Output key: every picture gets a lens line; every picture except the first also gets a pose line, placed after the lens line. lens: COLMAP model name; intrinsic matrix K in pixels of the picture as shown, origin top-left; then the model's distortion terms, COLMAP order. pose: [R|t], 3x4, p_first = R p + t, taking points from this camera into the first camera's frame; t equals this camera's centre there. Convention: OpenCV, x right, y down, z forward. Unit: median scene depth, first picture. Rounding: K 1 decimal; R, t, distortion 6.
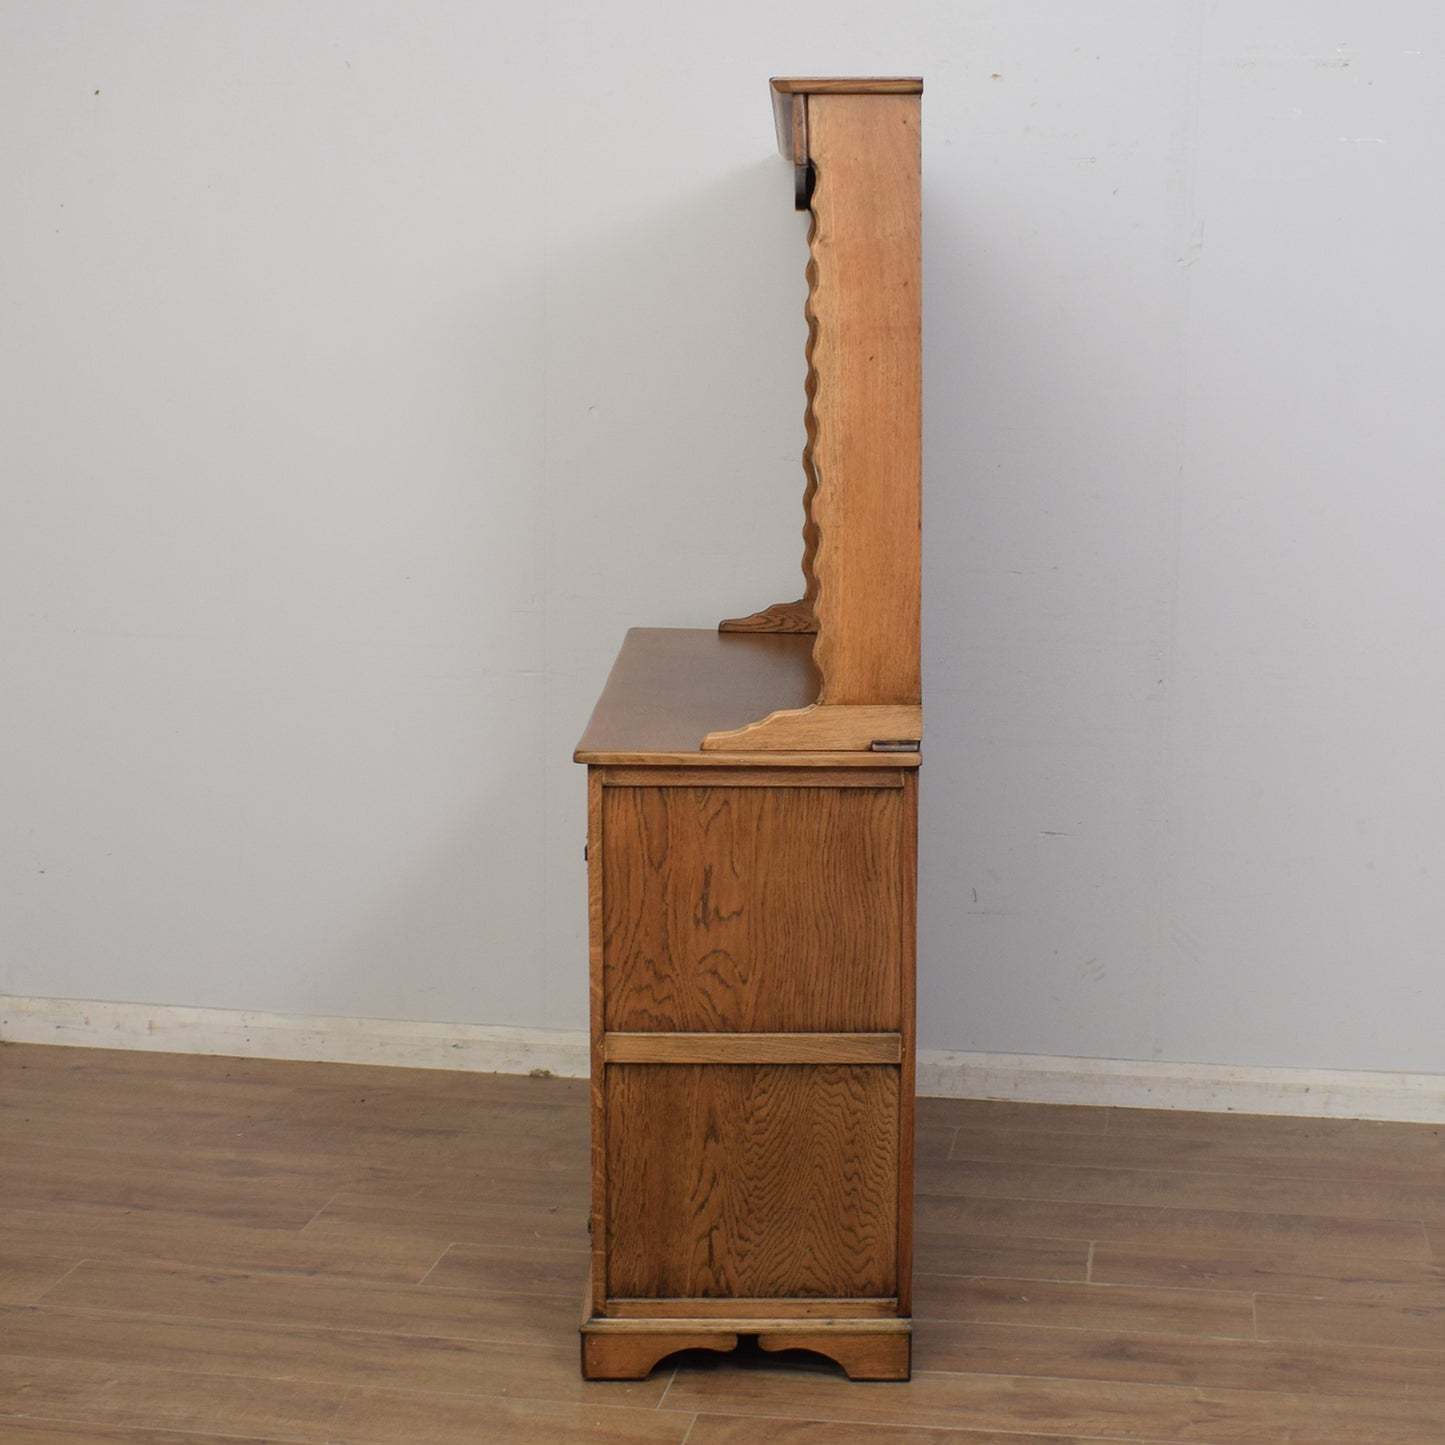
lens RADIAL K [[2557.8, 0, 775.8], [0, 2557.8, 705.1], [0, 0, 1]] dist [-0.092382, -0.011789]
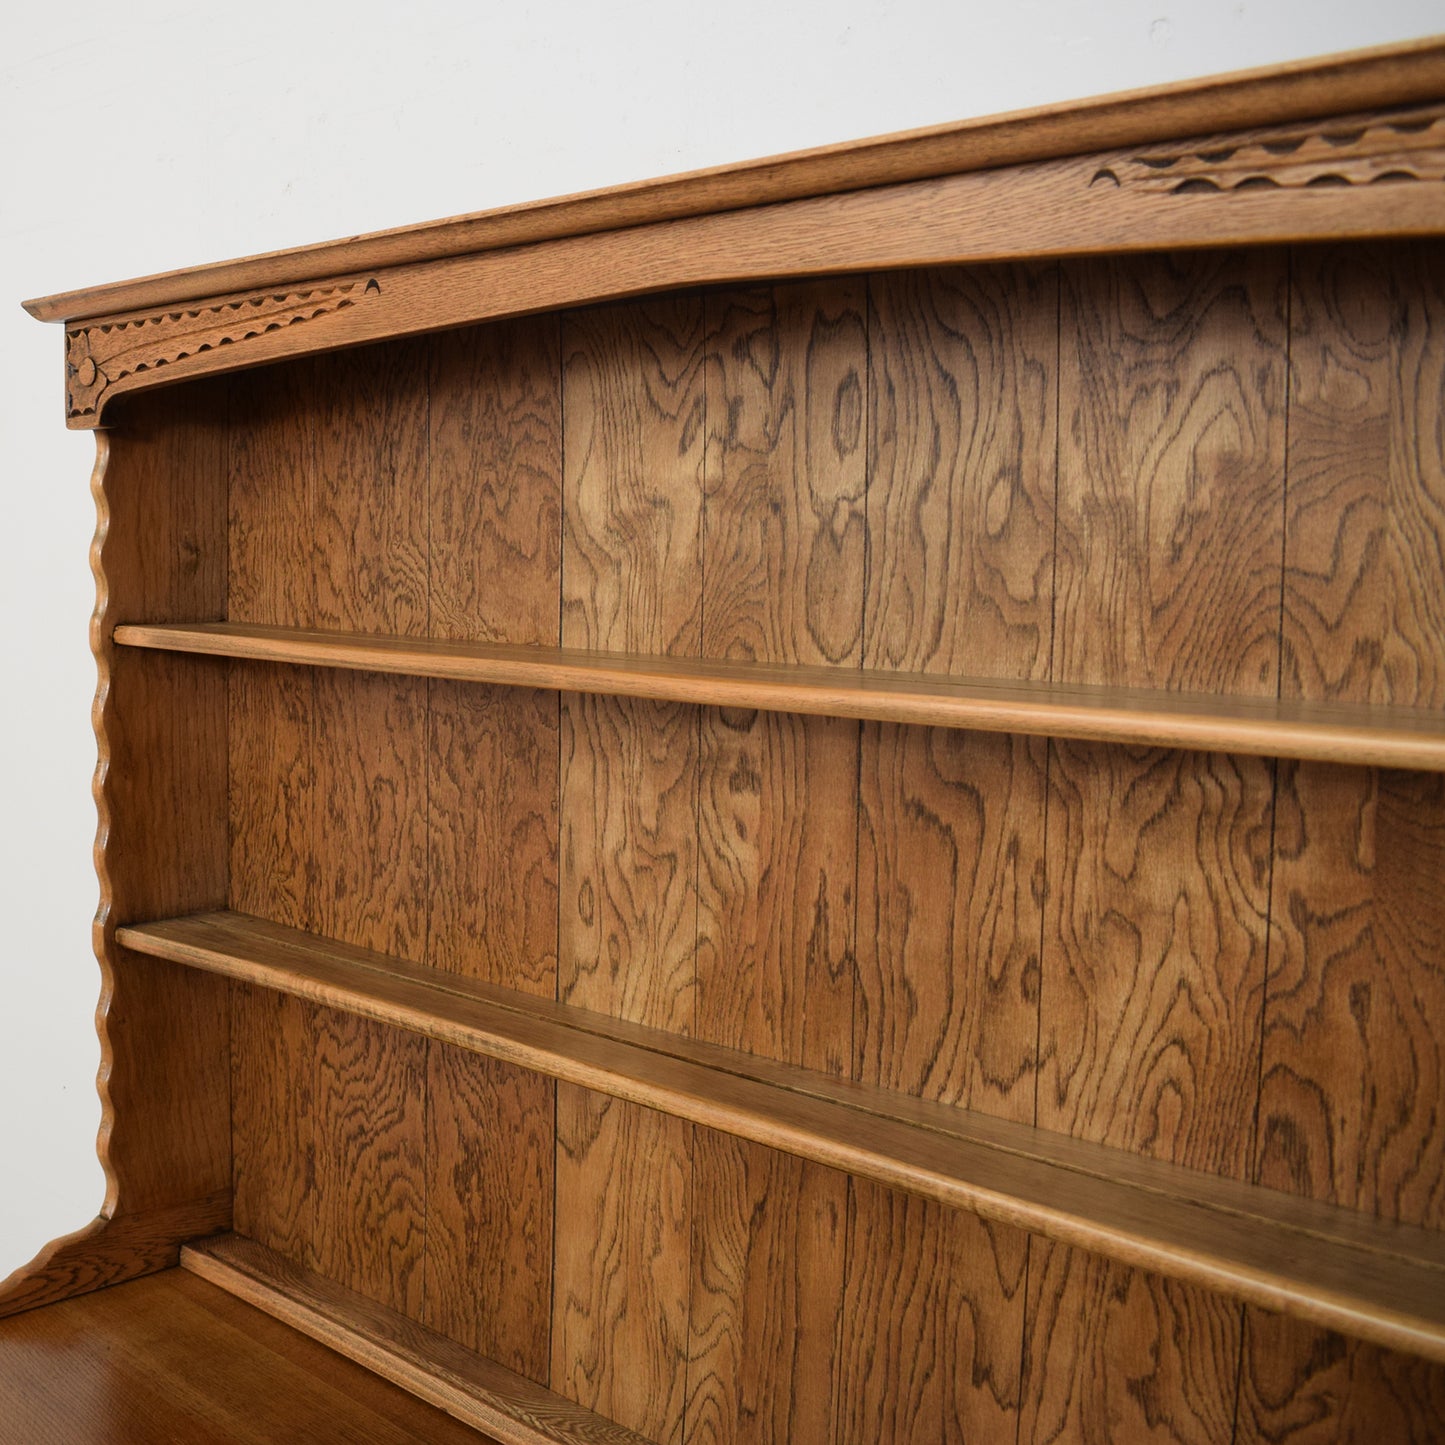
lens RADIAL K [[1799.9, 0, 284.8], [0, 1799.9, 668.9], [0, 0, 1]] dist [-0.103047, 0.020640]
pose [[0.788030, -0.057215, 0.612972, -0.225055], [0.096238, 0.994880, -0.030861, -0.178200], [-0.608068, 0.083311, 0.789501, 0.948950]]
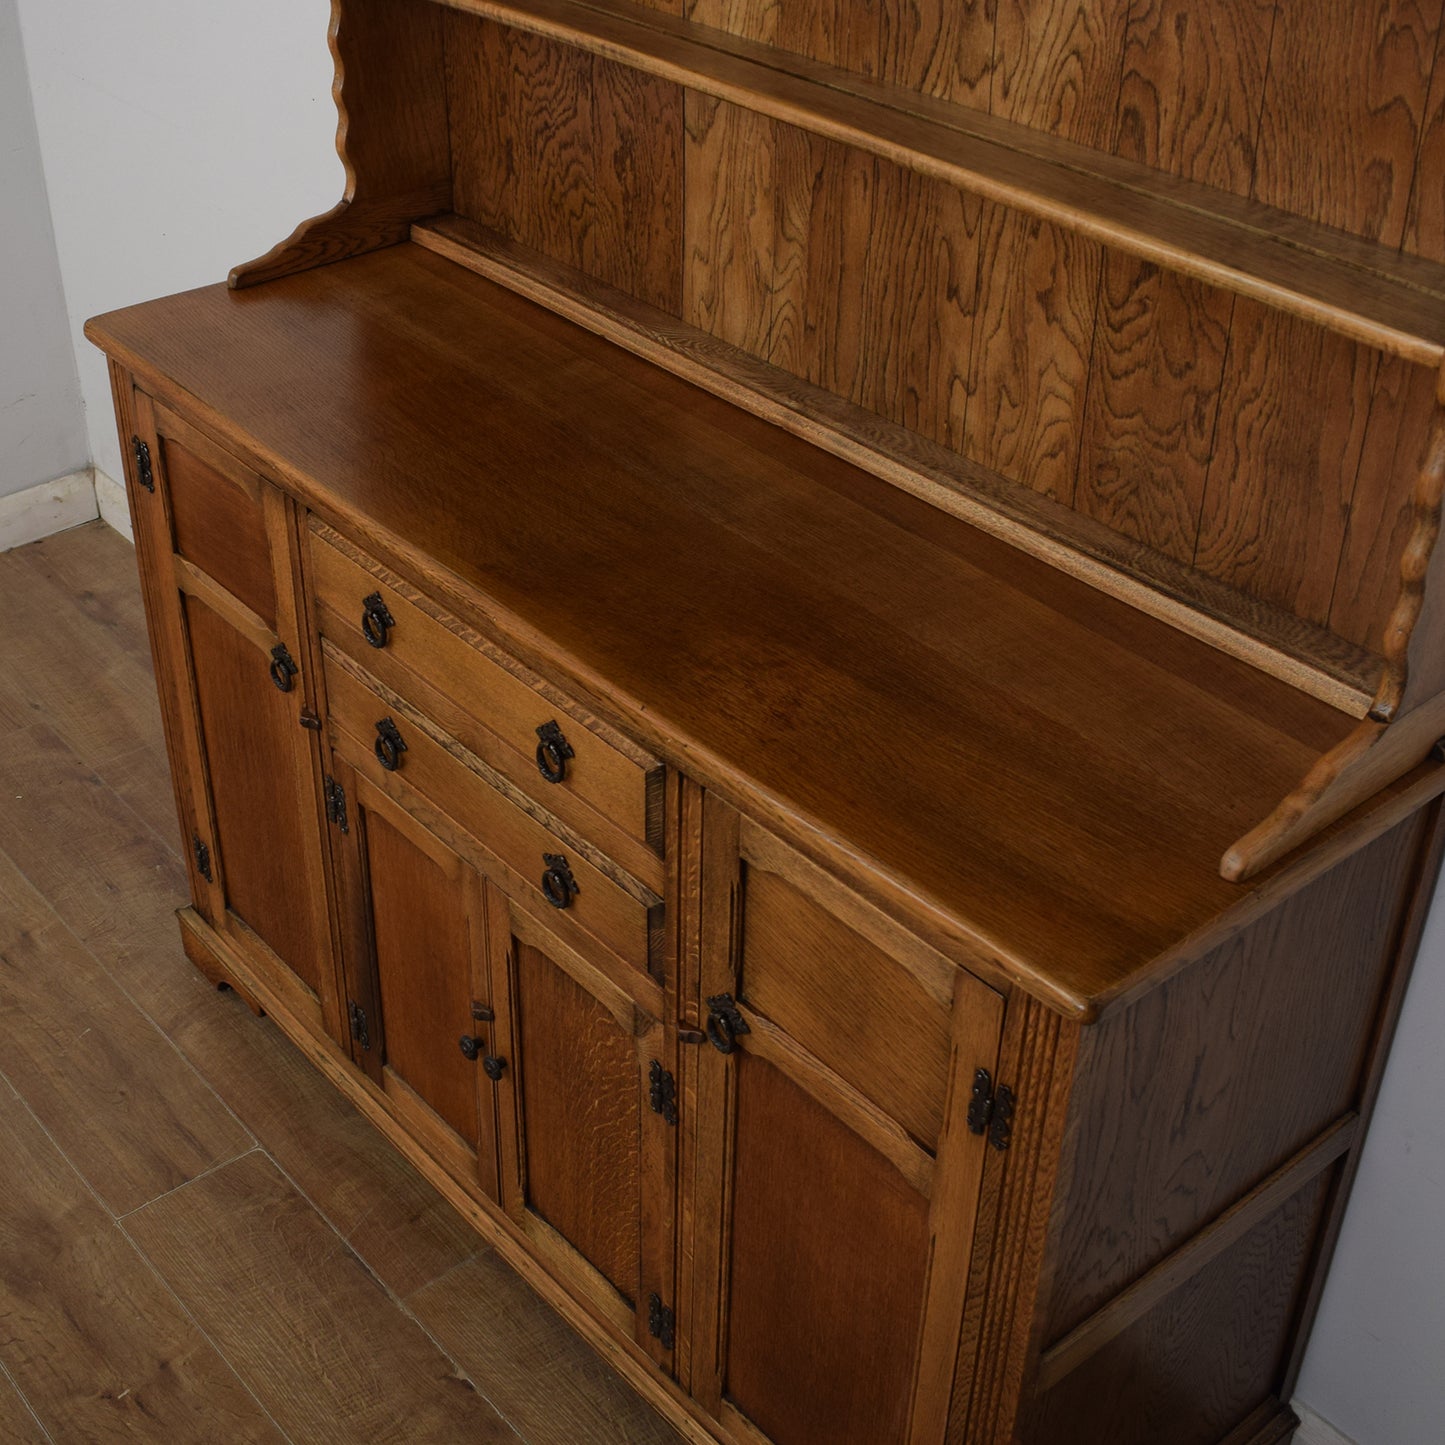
lens RADIAL K [[2049.0, 0, 587.7], [0, 2049.0, 668.1], [0, 0, 1]] dist [-0.097535, 0.002562]
pose [[0.792254, -0.350277, 0.499641, -0.303713], [0.112278, 0.888527, 0.444875, -0.204153], [-0.599773, -0.296355, 0.743267, 0.778531]]
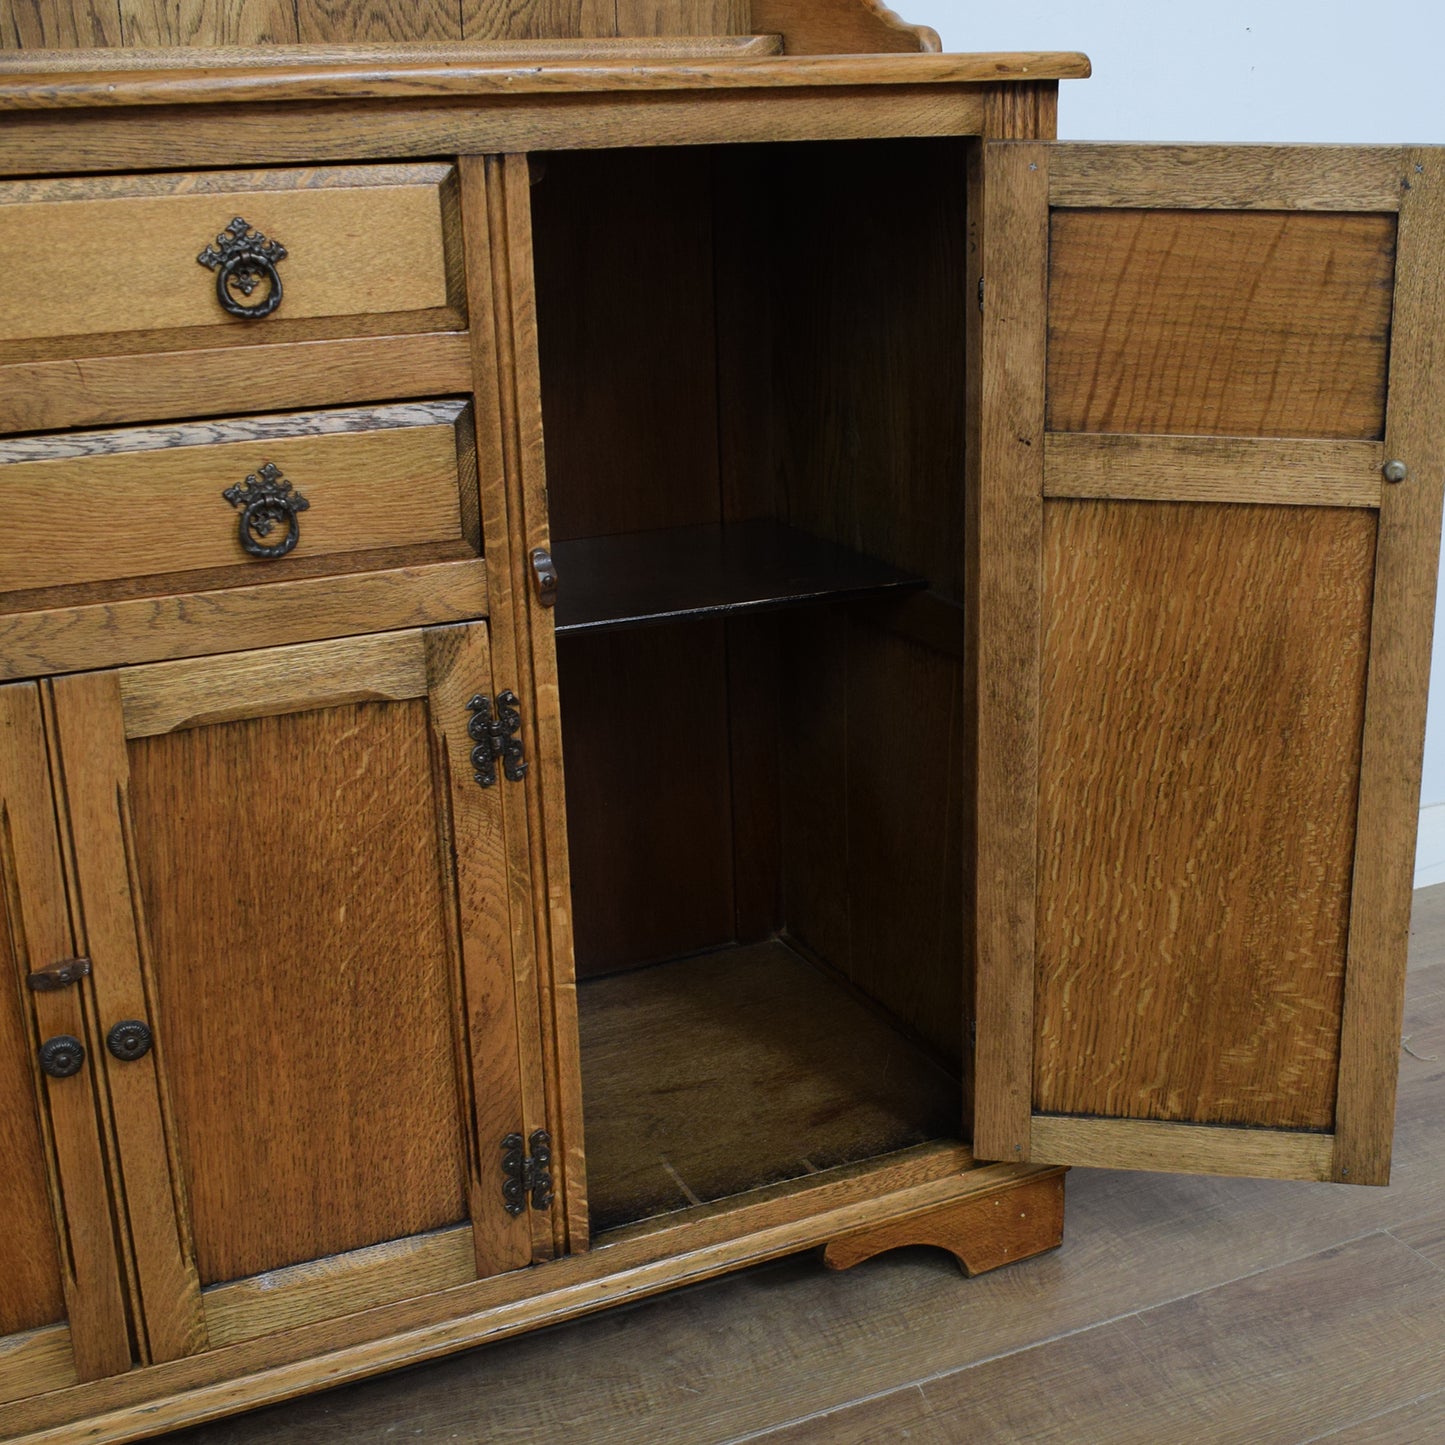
lens RADIAL K [[2104.6, 0, 871.5], [0, 2104.6, 766.5], [0, 0, 1]] dist [-0.104104, 0.027760]
pose [[-0.460067, -0.278705, 0.843008, -0.421091], [0.137709, 0.915569, 0.377849, -0.012600], [-0.877140, 0.289926, -0.382843, 1.196136]]
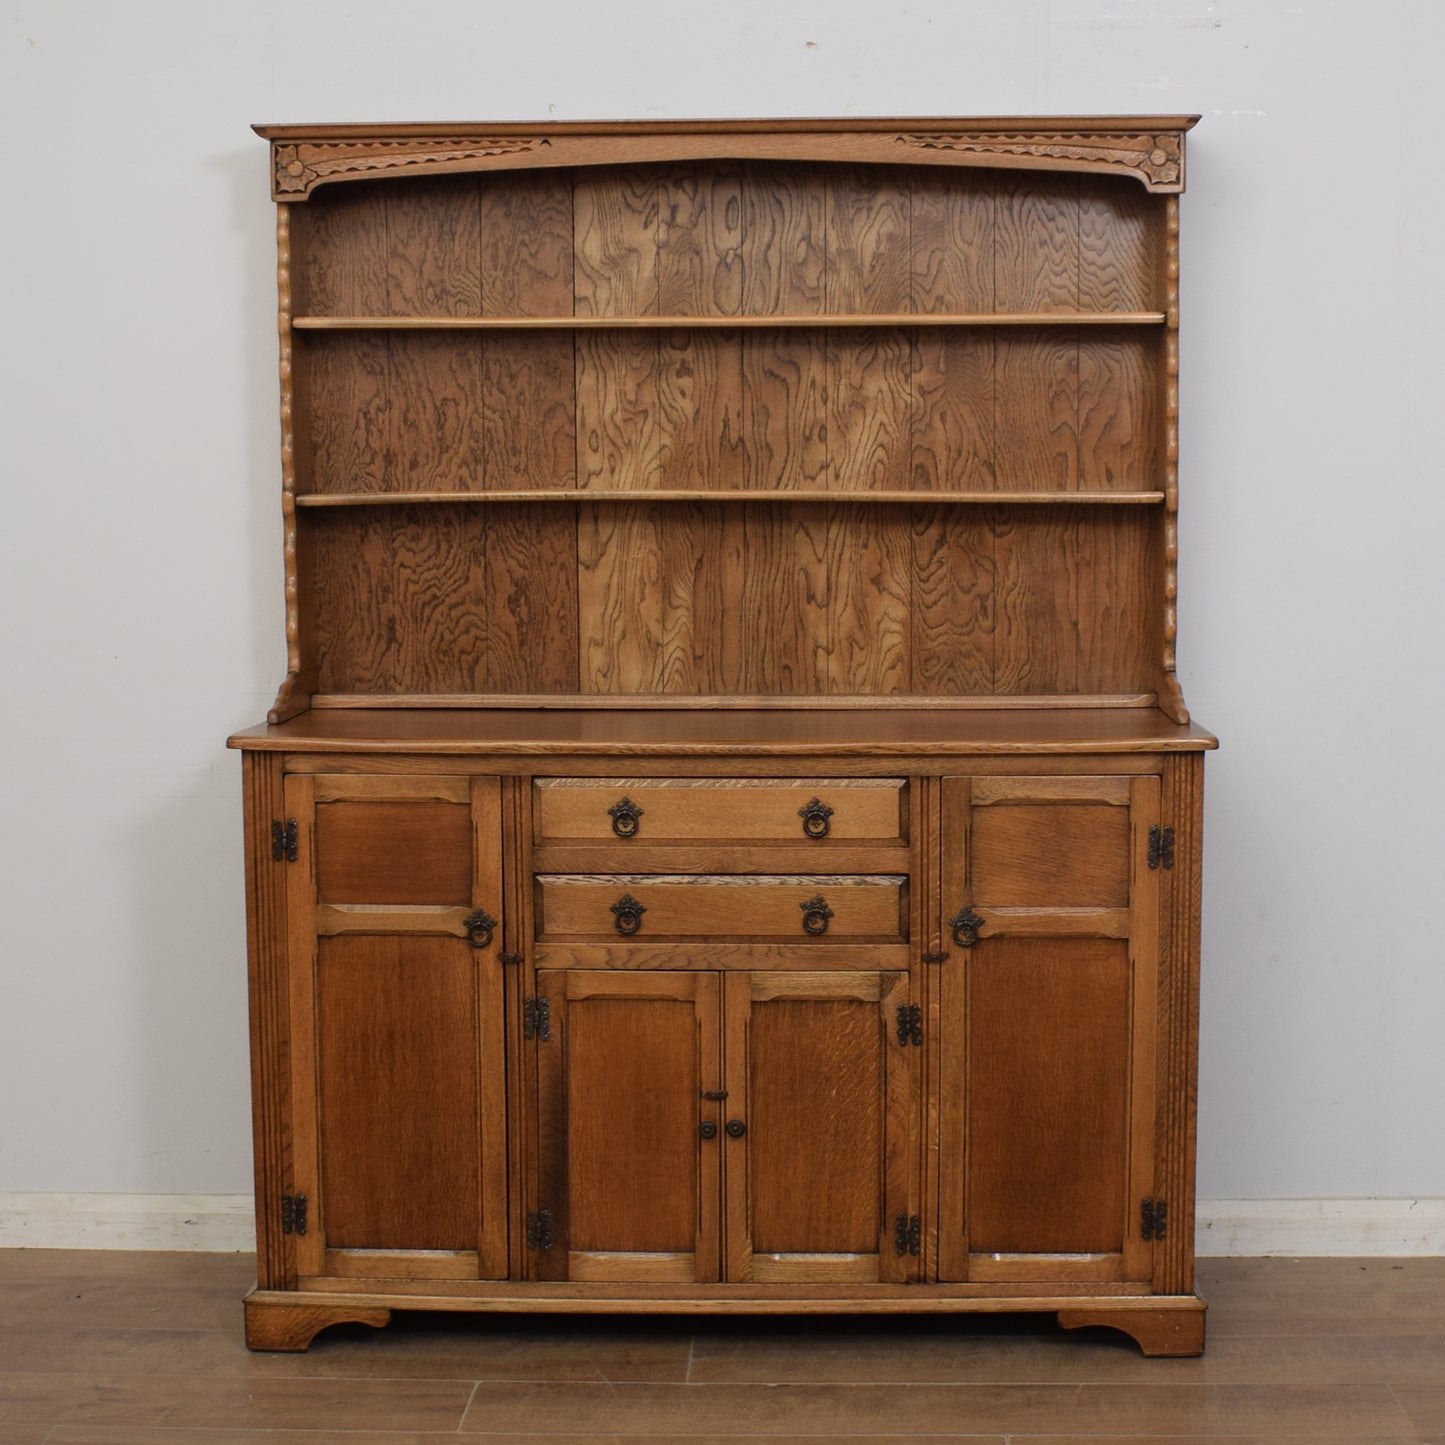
lens RADIAL K [[2557.8, 0, 775.8], [0, 2557.8, 705.1], [0, 0, 1]] dist [-0.092382, -0.011789]
pose [[0.029950, -0.111925, 0.993265, -1.078802], [0.149790, 0.982992, 0.106250, -0.128237], [-0.988264, 0.145599, 0.046206, 1.097051]]
